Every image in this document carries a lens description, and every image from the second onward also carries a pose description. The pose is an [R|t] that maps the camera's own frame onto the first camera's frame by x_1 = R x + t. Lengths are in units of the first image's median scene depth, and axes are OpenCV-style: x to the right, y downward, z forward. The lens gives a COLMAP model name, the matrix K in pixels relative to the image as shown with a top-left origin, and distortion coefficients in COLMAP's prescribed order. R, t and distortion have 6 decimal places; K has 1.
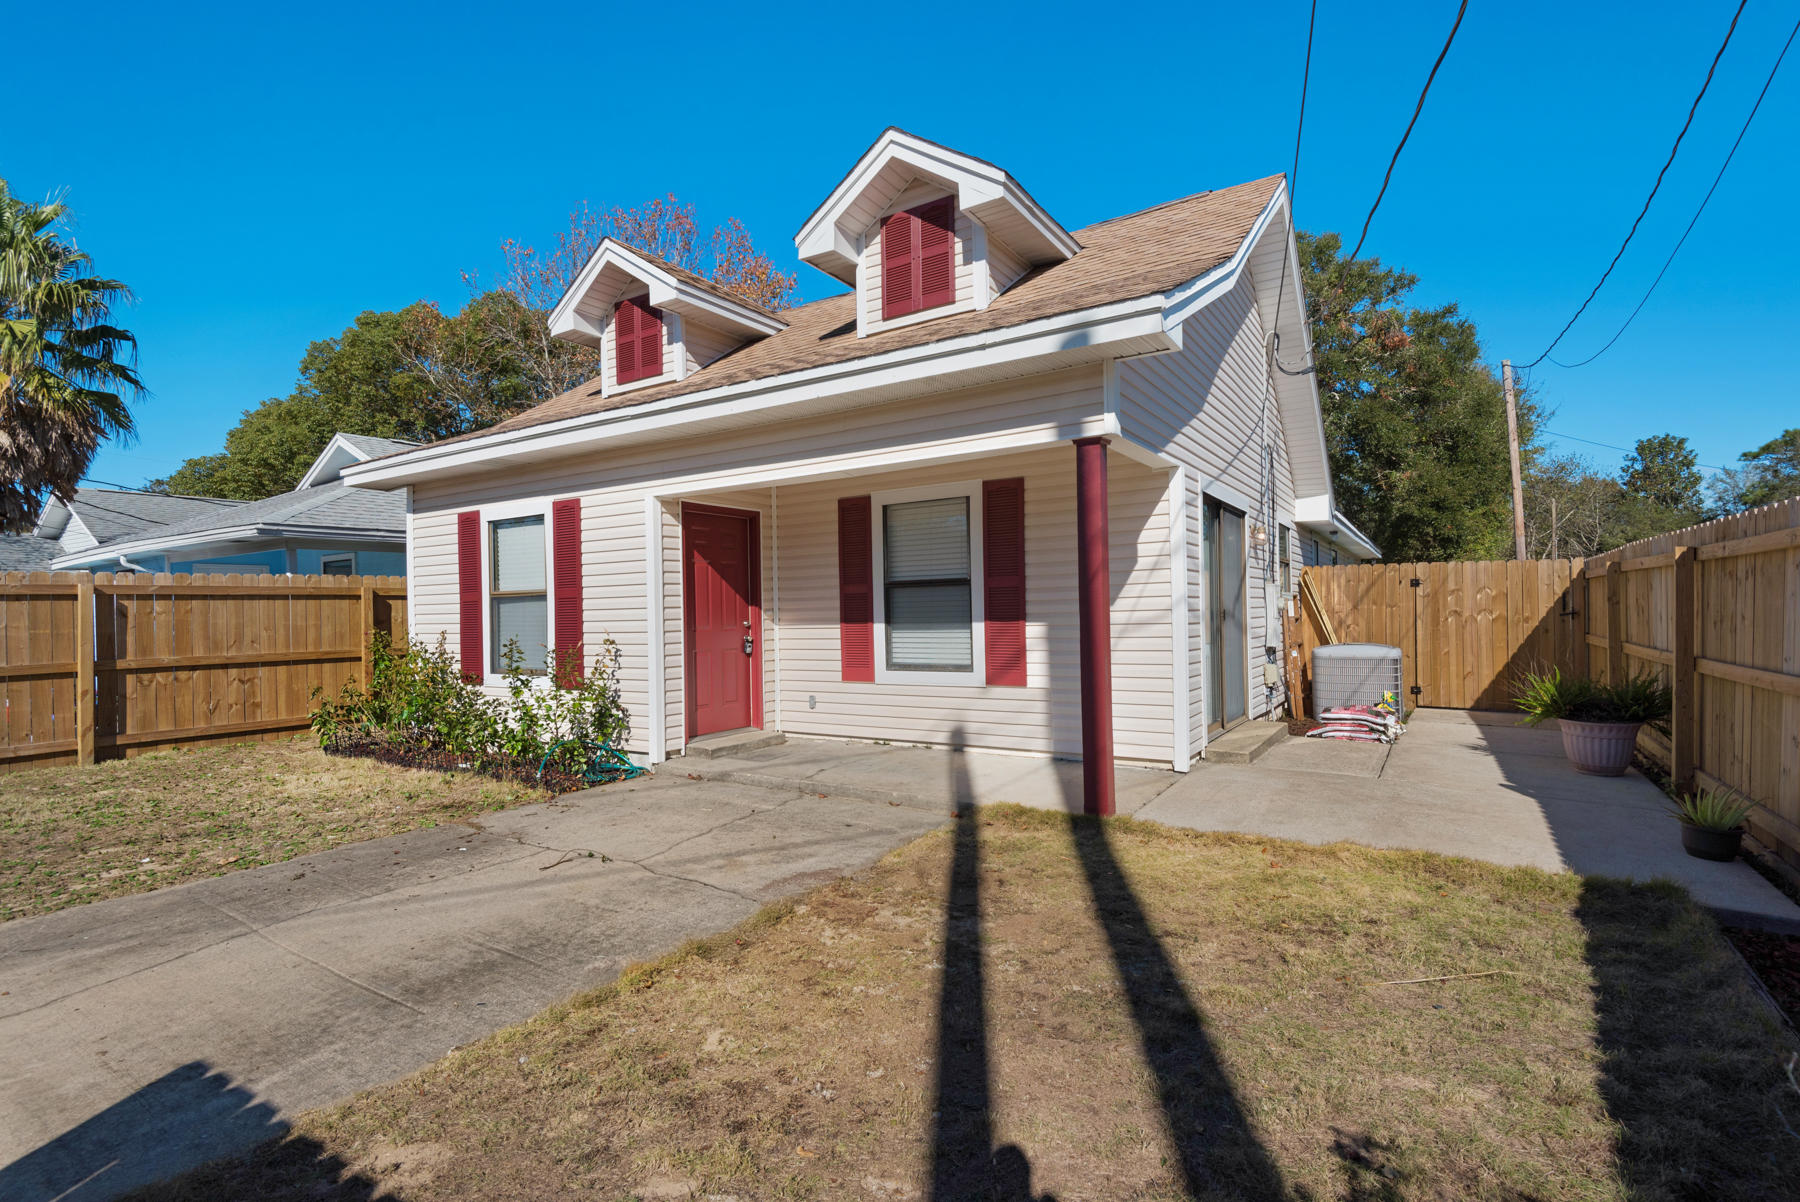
lens RADIAL K [[836.2, 0, 895.2], [0, 836.2, 596.6], [0, 0, 1]] dist [-0.016226, -0.001733]
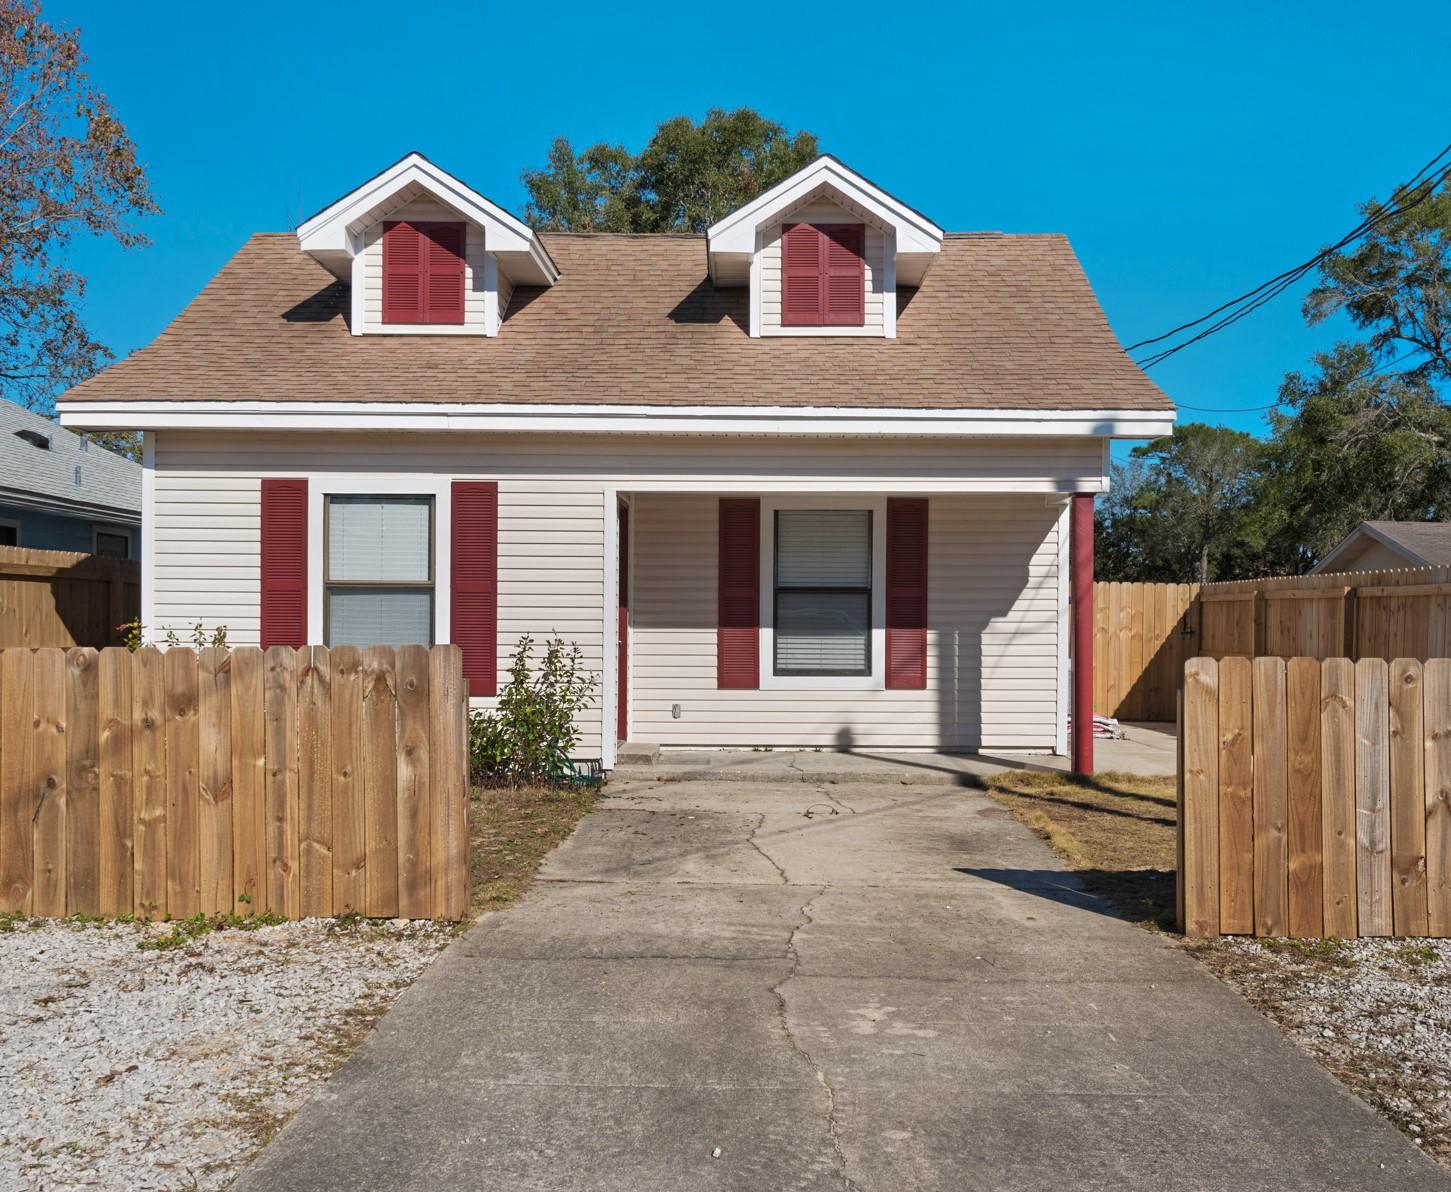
lens RADIAL K [[1486.7, 0, 725.5], [0, 1486.7, 596.0], [0, 0, 1]] dist [-0.176411, 0.718634]
pose [[0.845741, 0.031375, 0.532671, -1.004511], [-0.032611, 0.999443, -0.007090, 0.007614], [-0.532597, -0.011375, 0.846293, -0.466387]]
